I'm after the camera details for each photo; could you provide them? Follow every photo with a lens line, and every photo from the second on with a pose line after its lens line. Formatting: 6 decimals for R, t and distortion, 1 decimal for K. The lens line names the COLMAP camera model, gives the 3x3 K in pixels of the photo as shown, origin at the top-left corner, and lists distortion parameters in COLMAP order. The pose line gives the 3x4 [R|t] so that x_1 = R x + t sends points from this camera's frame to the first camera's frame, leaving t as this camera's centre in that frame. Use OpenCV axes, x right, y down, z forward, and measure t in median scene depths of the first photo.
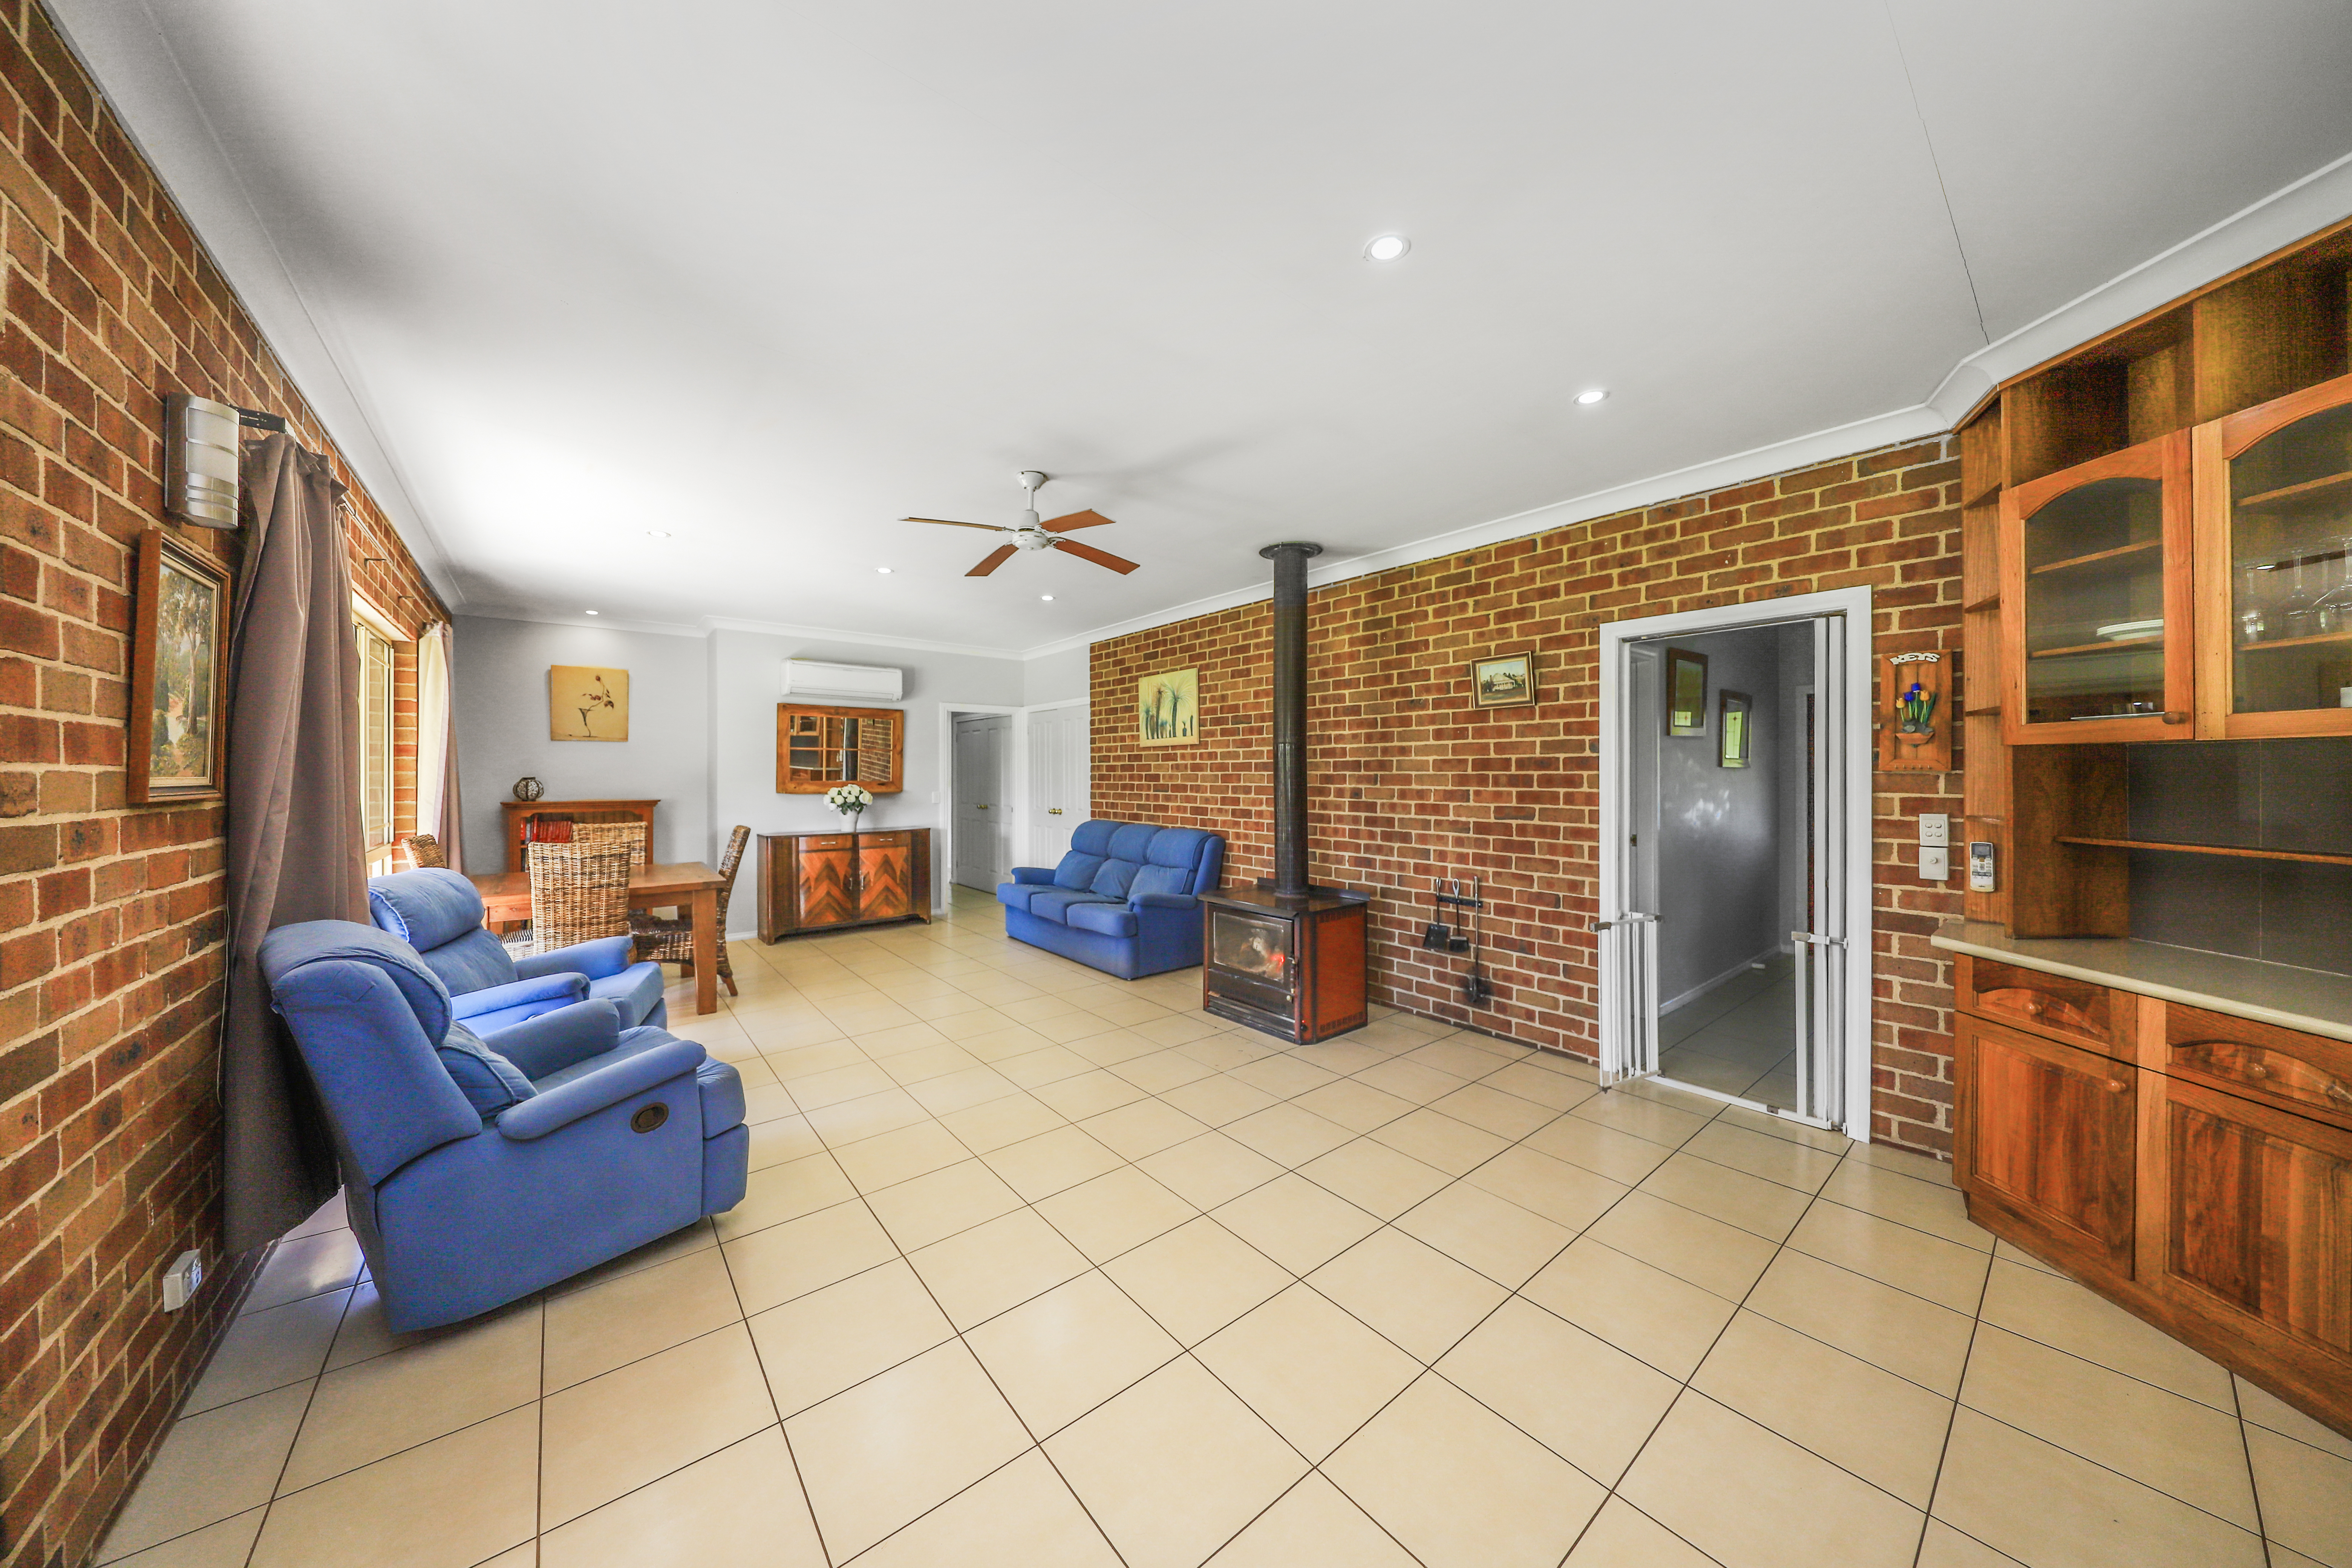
lens RADIAL K [[746.3, 0, 1176.0], [0, 746.3, 784.0], [0, 0, 1]] dist [-0.000351, -0.000055]
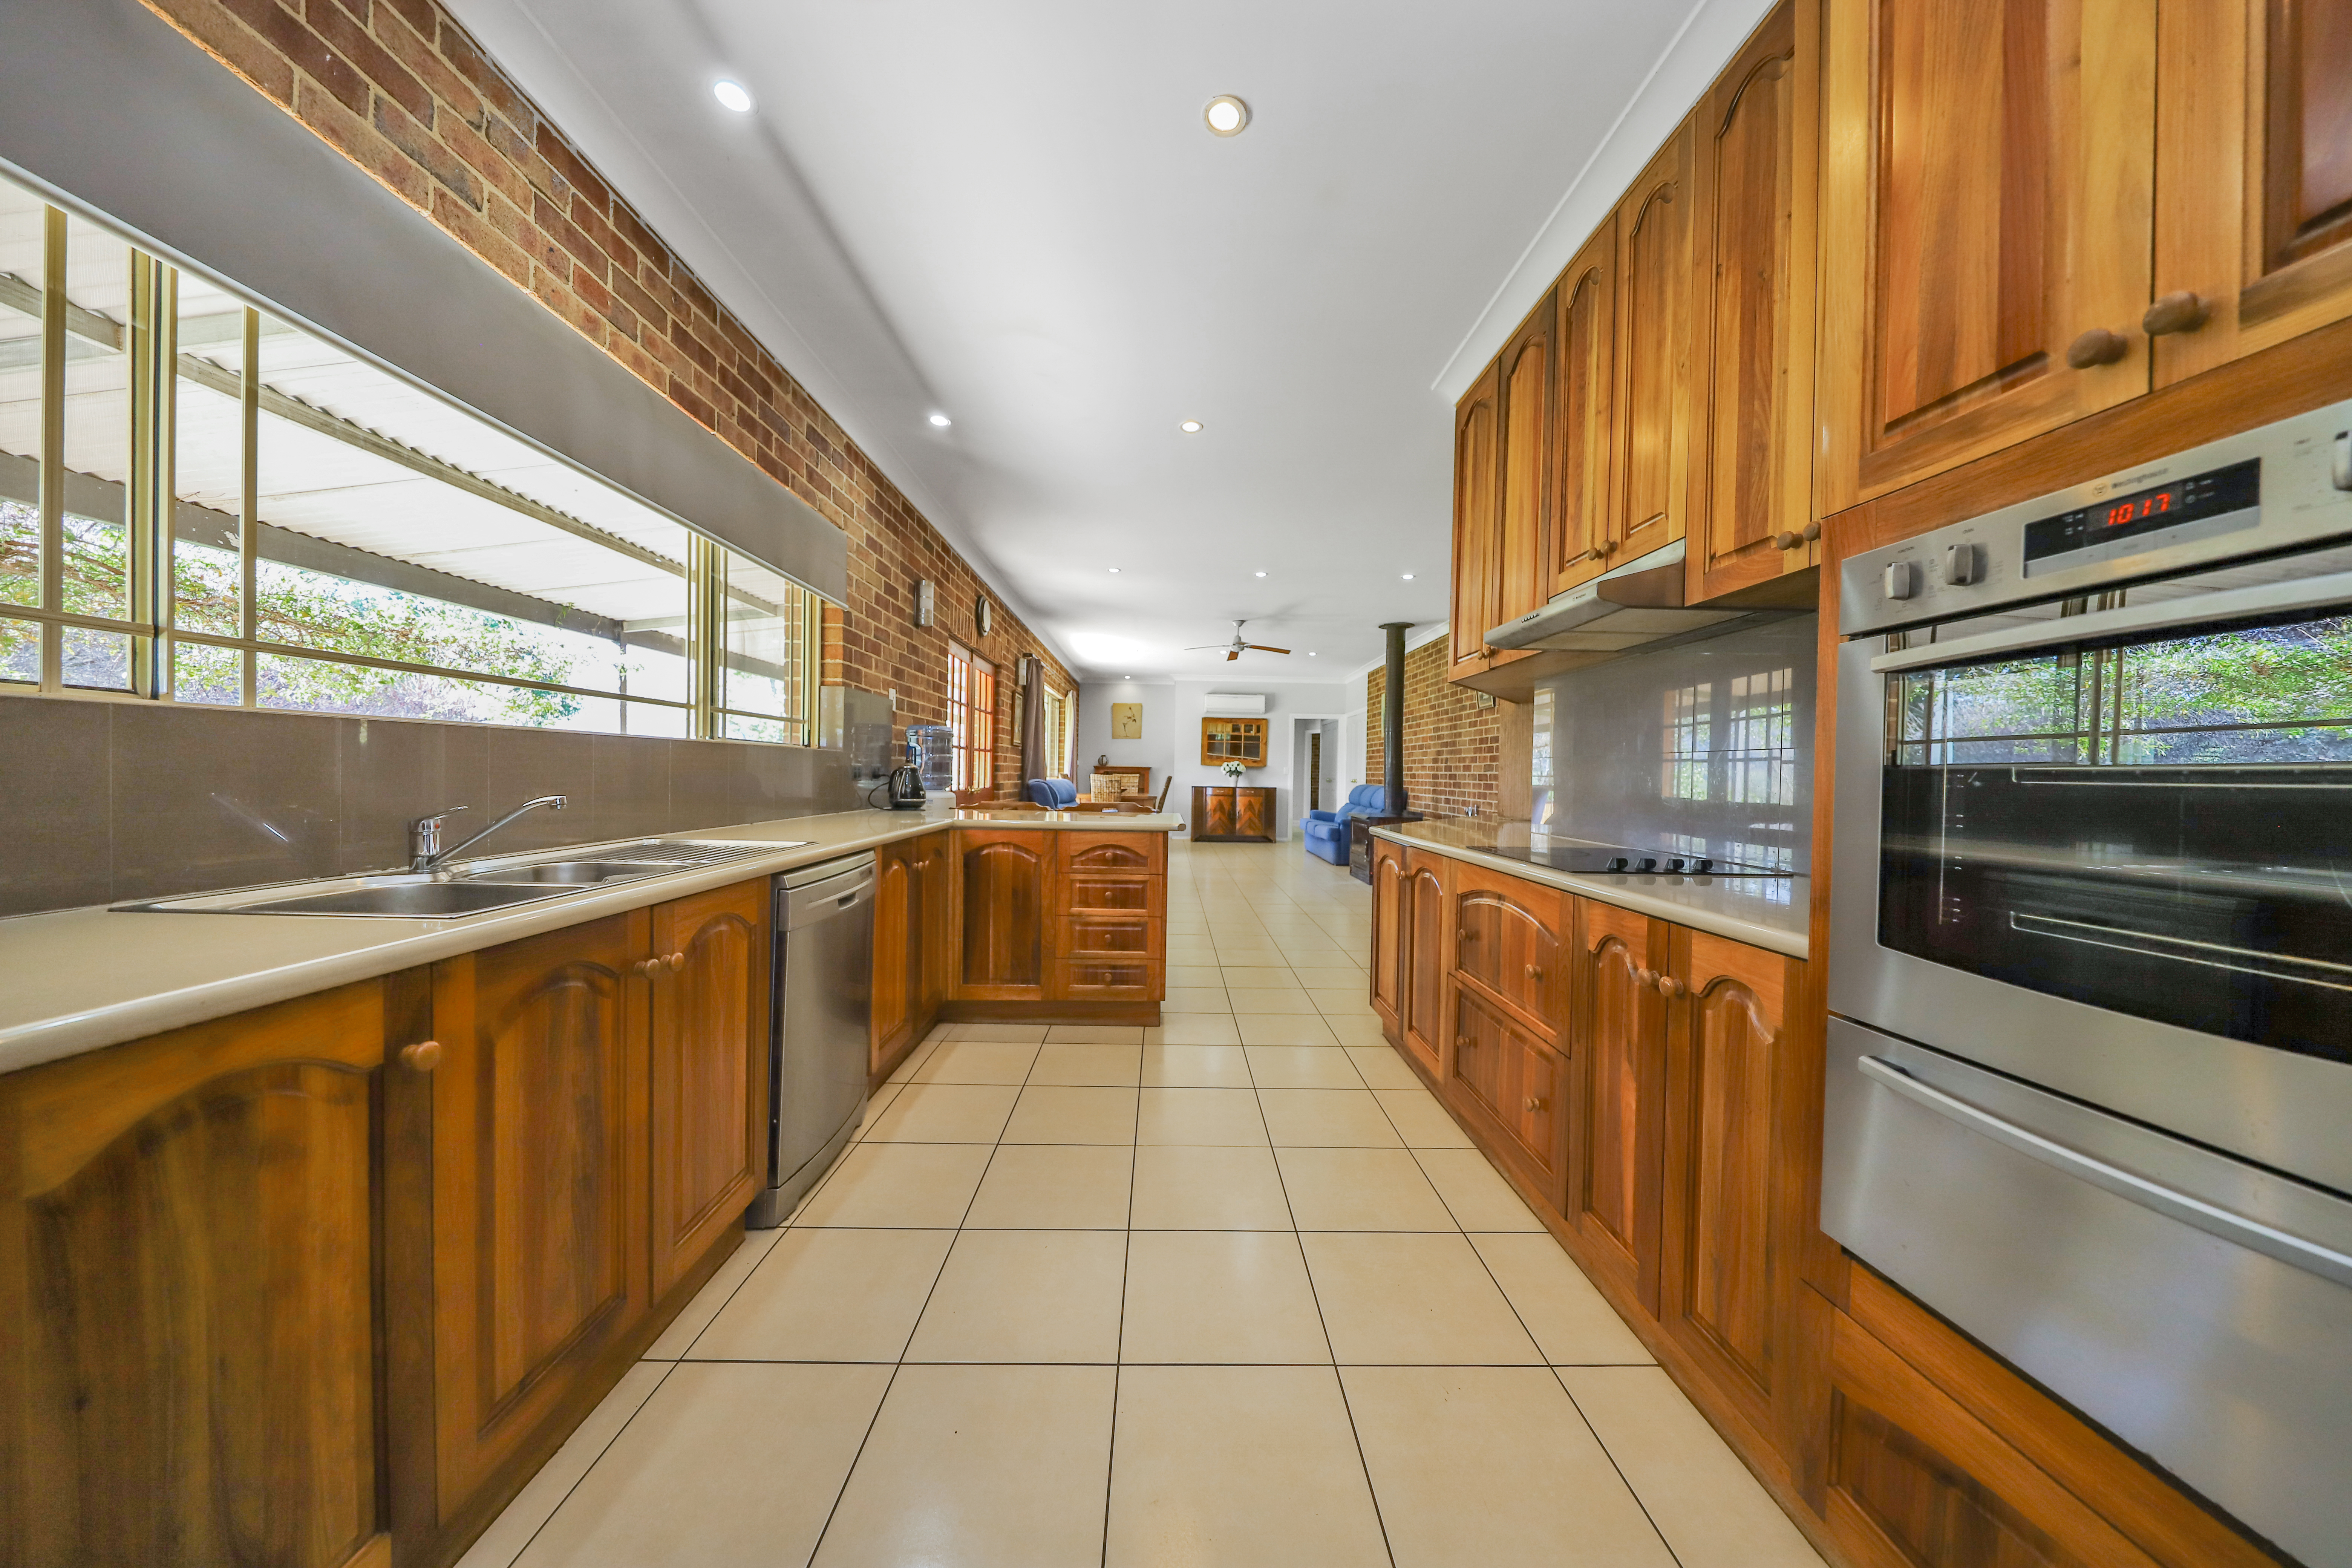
lens RADIAL K [[746.3, 0, 1176.0], [0, 746.3, 784.0], [0, 0, 1]] dist [-0.000351, -0.000055]
pose [[0.779327, 0.022425, -0.626216, 0.613962], [-0.025564, 0.999665, 0.003985, 0.055500], [0.626096, 0.012903, 0.779639, -0.522203]]
